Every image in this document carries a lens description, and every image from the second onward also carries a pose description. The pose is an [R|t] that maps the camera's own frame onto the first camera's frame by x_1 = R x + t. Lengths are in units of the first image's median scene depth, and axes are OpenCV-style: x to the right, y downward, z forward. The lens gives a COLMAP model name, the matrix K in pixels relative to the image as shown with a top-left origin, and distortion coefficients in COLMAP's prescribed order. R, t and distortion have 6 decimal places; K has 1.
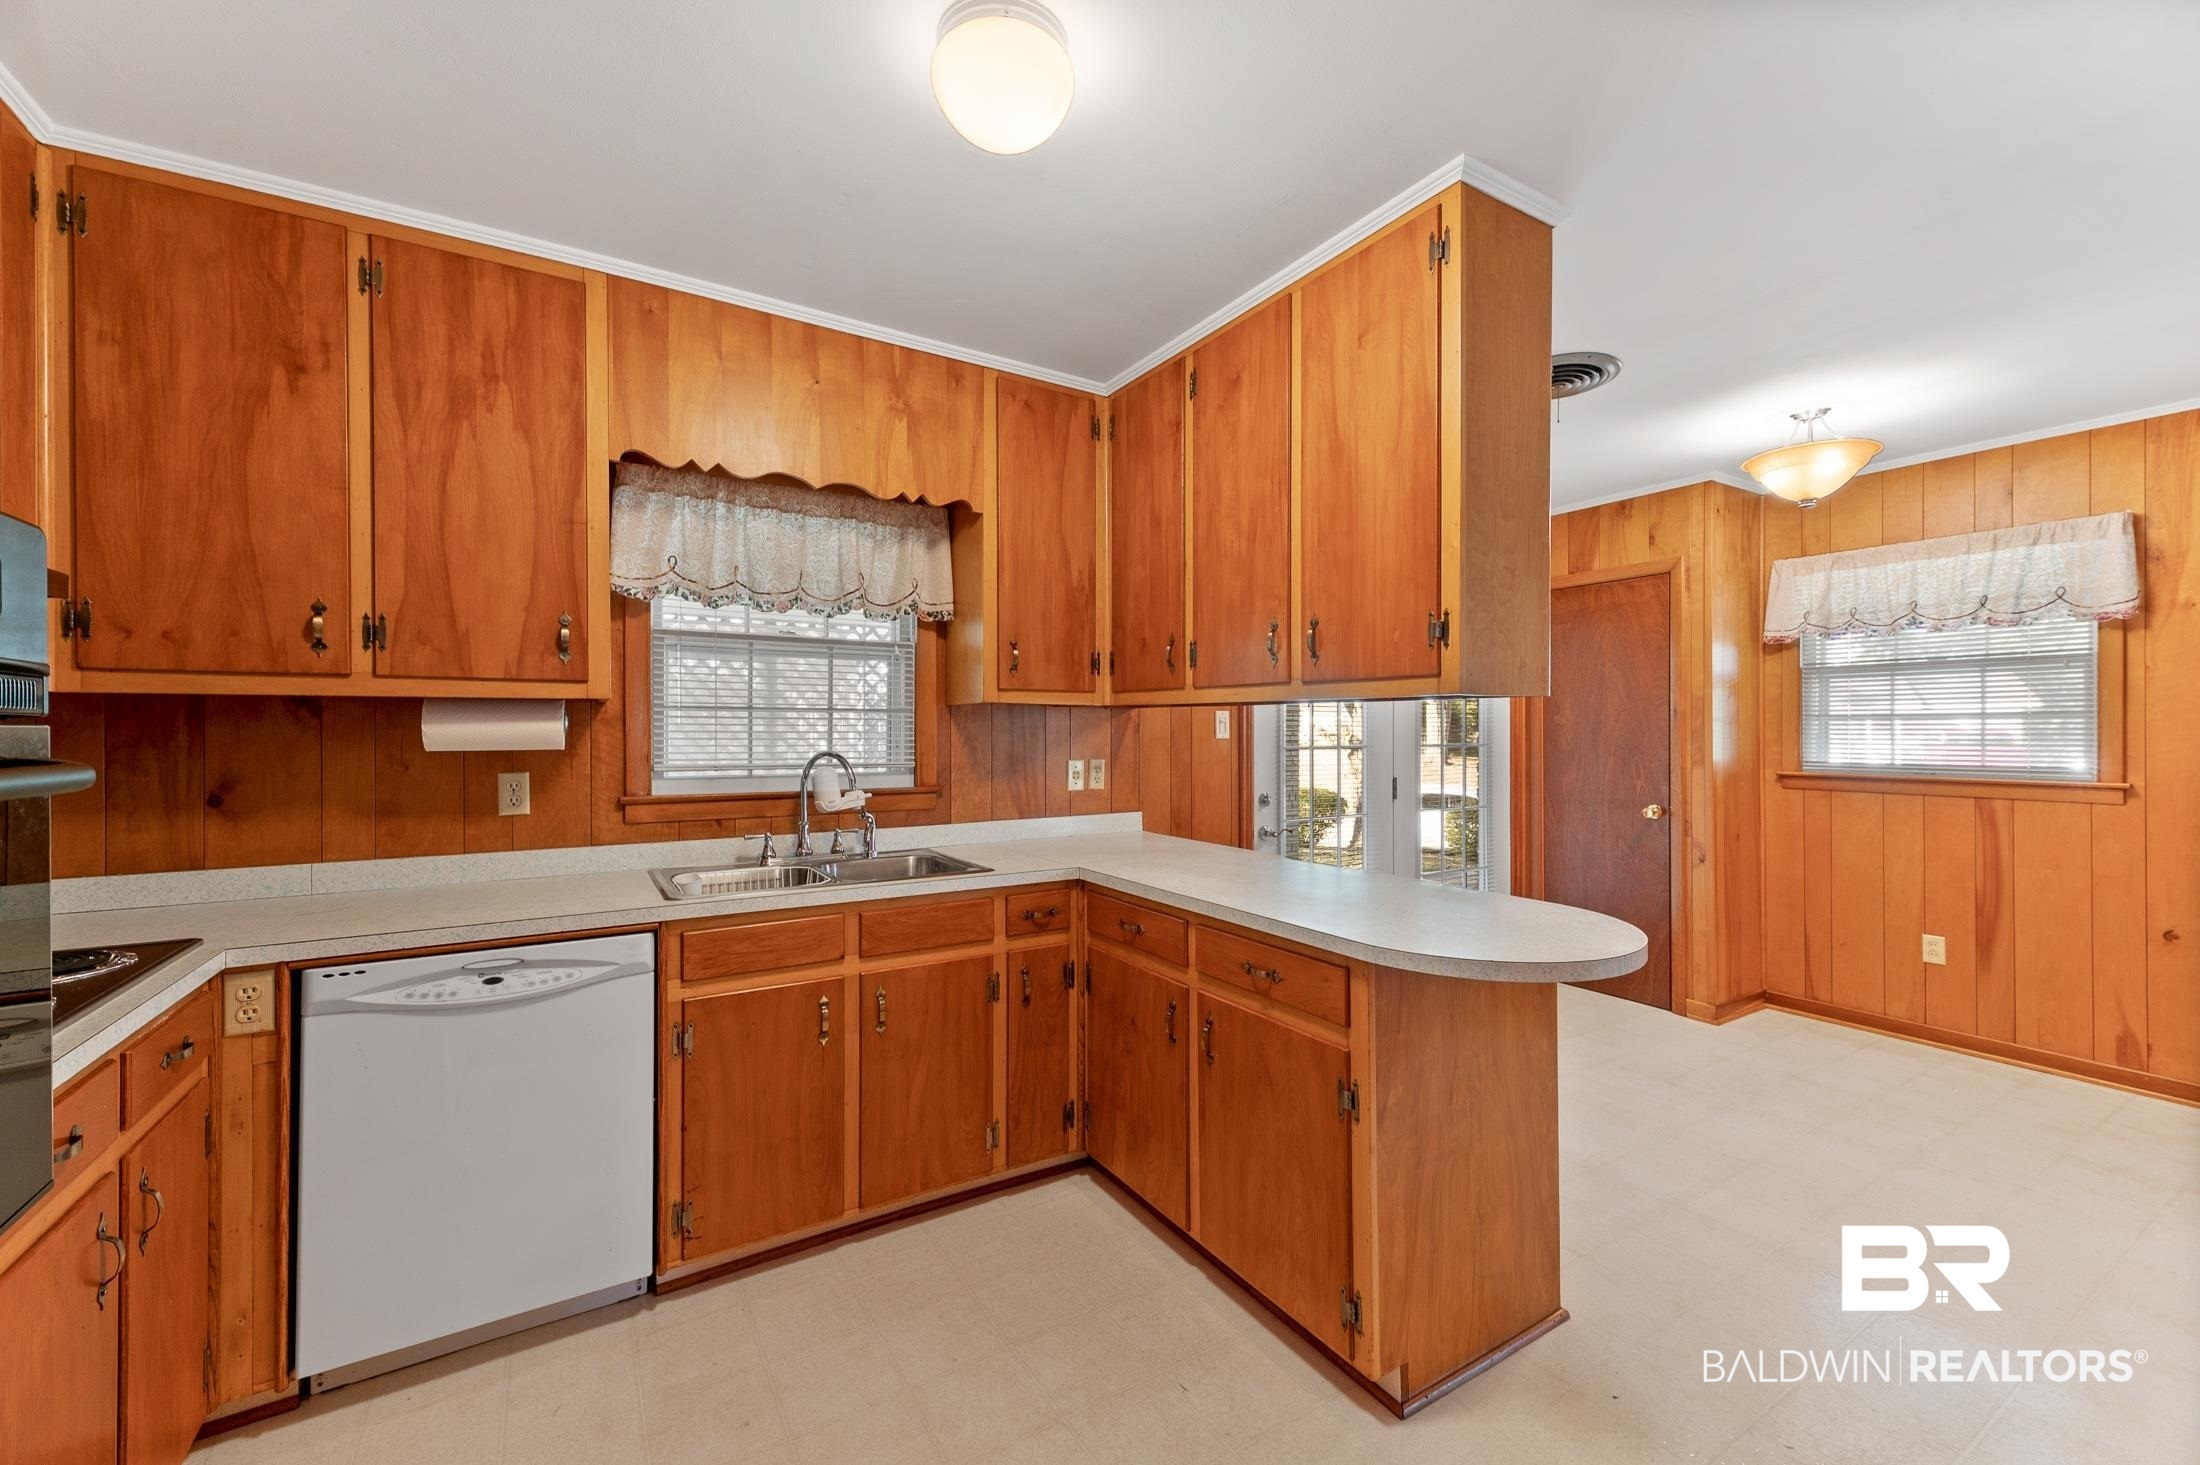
lens RADIAL K [[876.3, 0, 1093.6], [0, 876.3, 732.1], [0, 0, 1]] dist [0.009919, 0.000445]
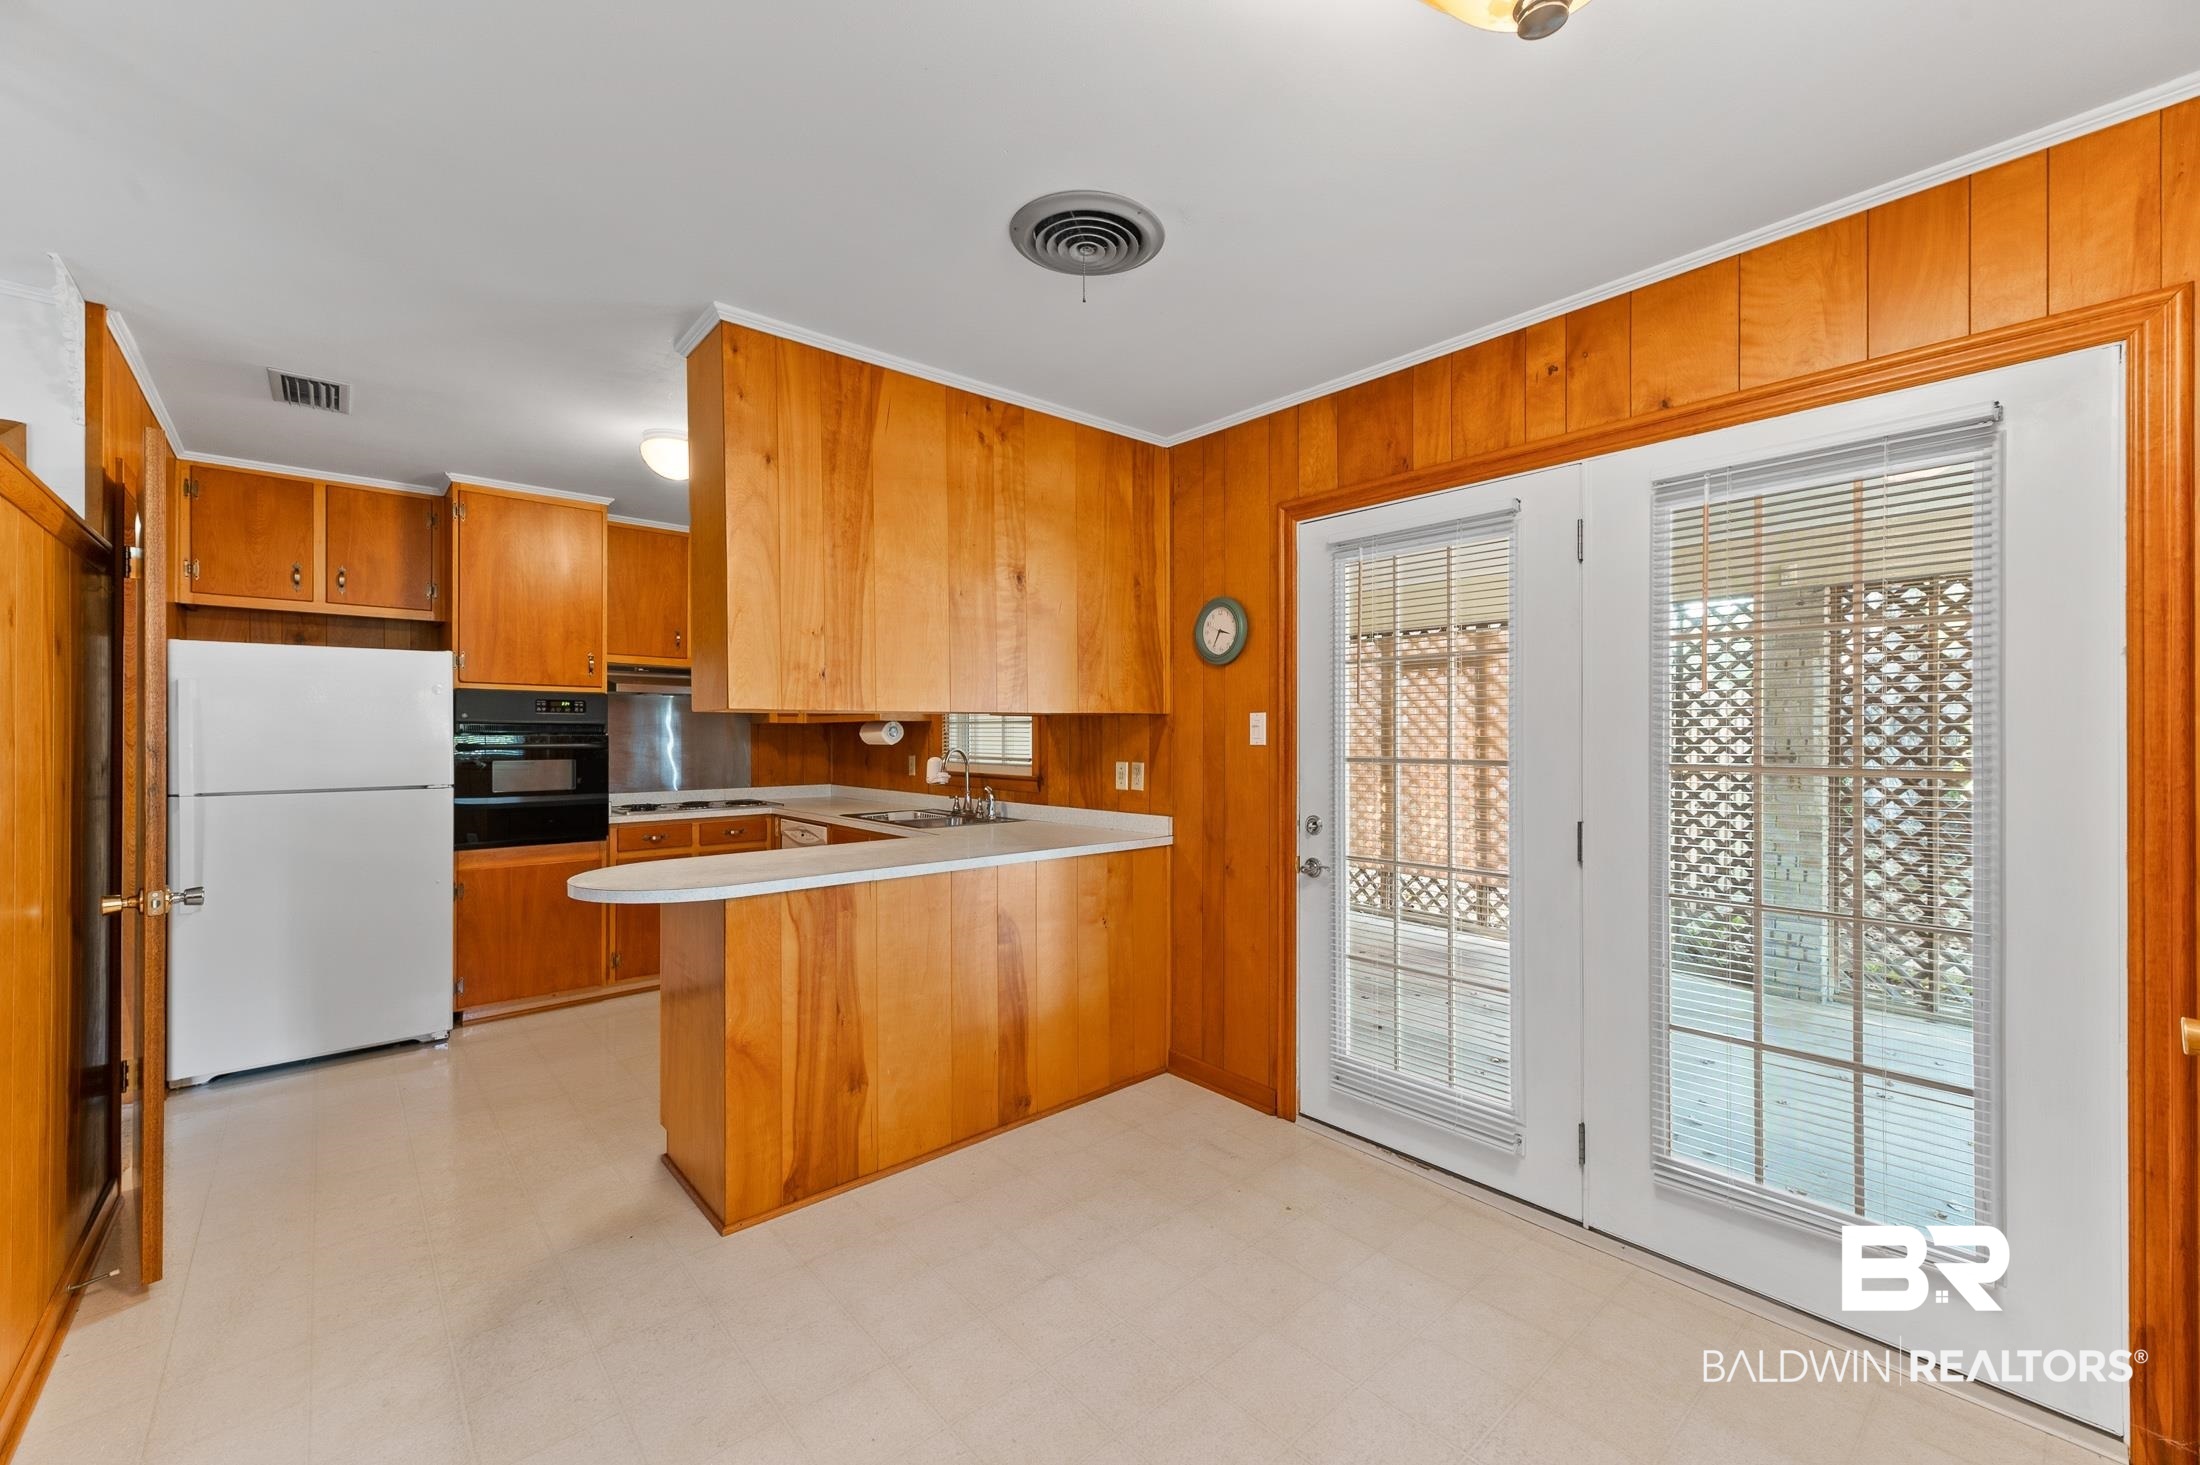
lens RADIAL K [[876.3, 0, 1088.0], [0, 876.3, 730.8], [0, 0, 1]] dist [0.009919, 0.000445]
pose [[0.169783, -0.004128, -0.985473, 0.977879], [0.001440, 0.999991, -0.003940, -0.003506], [0.985480, -0.000750, 0.169788, 0.704630]]
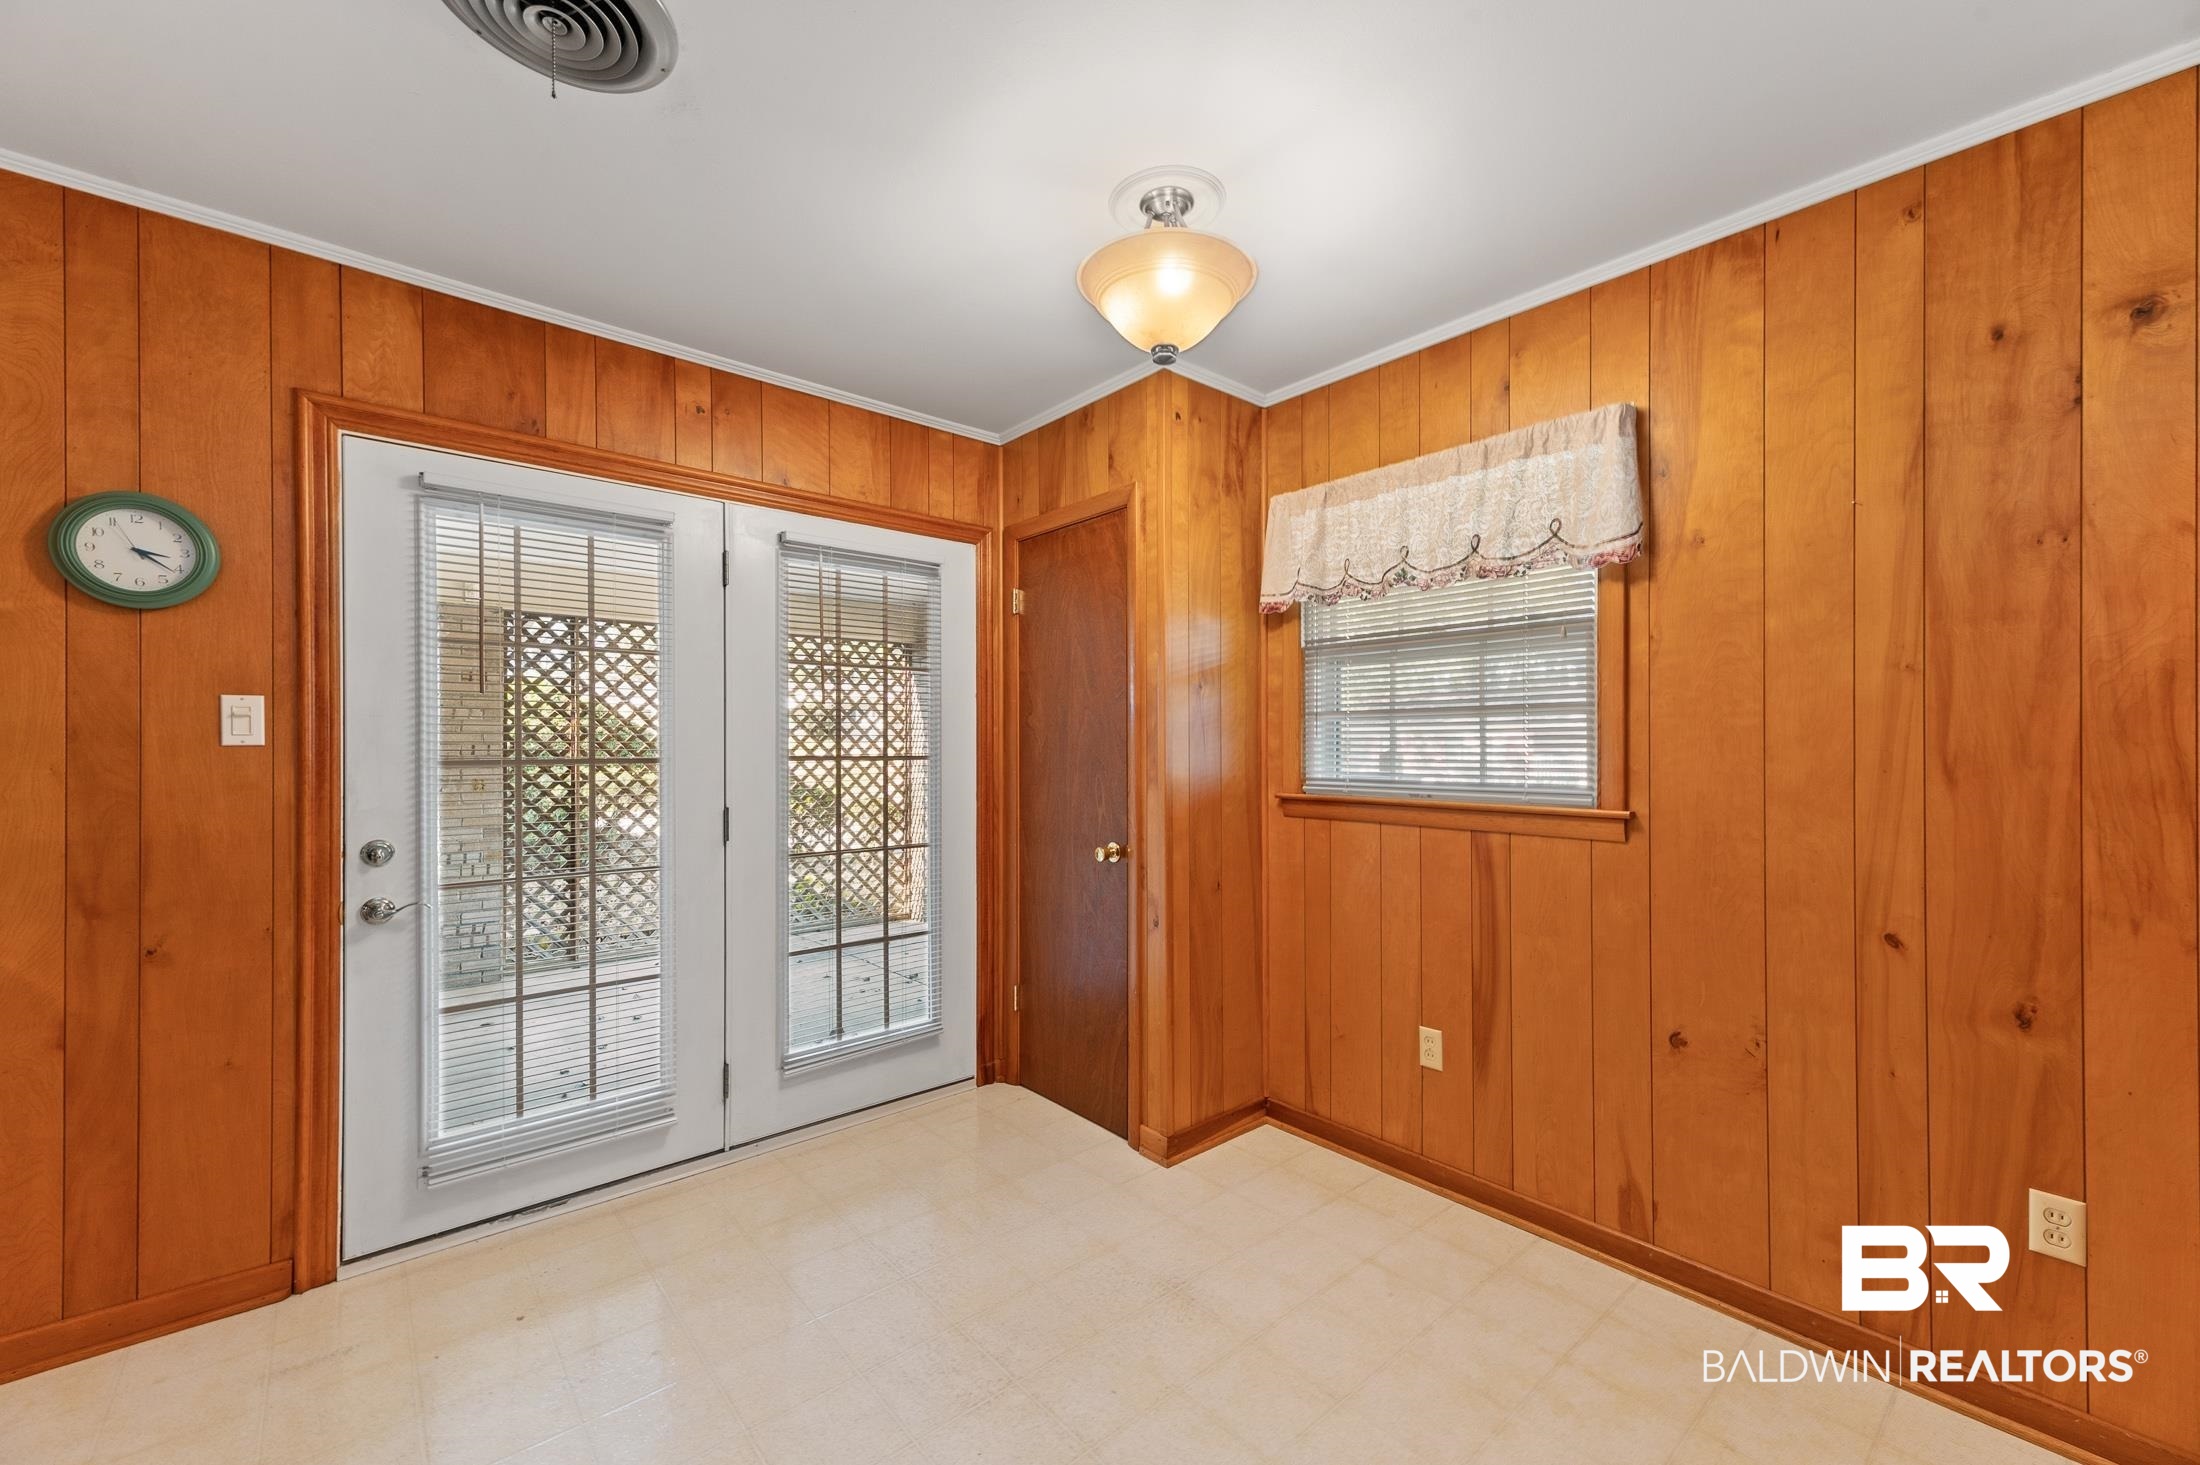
lens RADIAL K [[876.3, 0, 1096.1], [0, 876.3, 744.0], [0, 0, 1]] dist [0.009919, 0.000445]
pose [[0.987003, -0.000159, 0.160704, 0.597253], [0.000542, 0.999997, -0.002337, 0.008235], [-0.160703, 0.002393, 0.987000, 0.371724]]
